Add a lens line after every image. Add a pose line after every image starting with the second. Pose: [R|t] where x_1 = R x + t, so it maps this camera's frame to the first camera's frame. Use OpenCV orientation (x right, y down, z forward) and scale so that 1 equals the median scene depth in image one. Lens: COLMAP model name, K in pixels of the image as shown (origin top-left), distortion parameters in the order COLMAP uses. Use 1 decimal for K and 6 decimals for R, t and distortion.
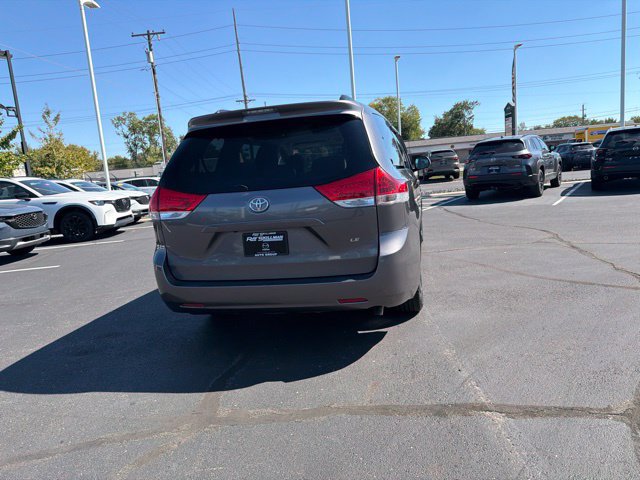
lens RADIAL K [[453.4, 0, 322.6], [0, 453.4, 235.8], [0, 0, 1]] dist [0.030548, -0.036678]
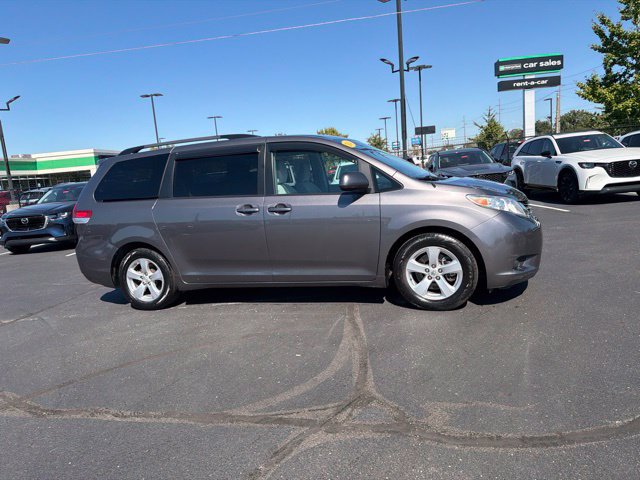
lens RADIAL K [[453.4, 0, 321.6], [0, 453.4, 236.4], [0, 0, 1]] dist [0.030548, -0.036678]
pose [[-0.088170, 0.236083, -0.967725, 1.263848], [-0.045981, 0.969508, 0.240707, -0.344428], [0.995044, 0.065720, -0.074626, 1.453350]]
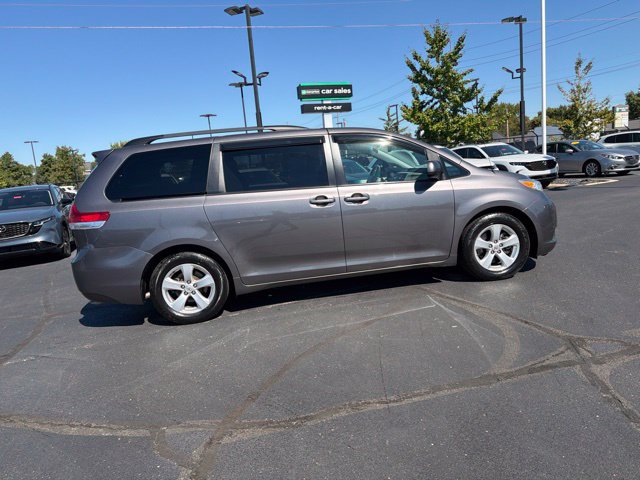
lens RADIAL K [[453.4, 0, 321.7], [0, 453.4, 241.3], [0, 0, 1]] dist [0.030548, -0.036678]
pose [[0.348271, 0.199181, -0.915988, 1.204925], [-0.068750, 0.979960, 0.186952, -0.245572], [0.934869, -0.002136, 0.354985, 0.836759]]
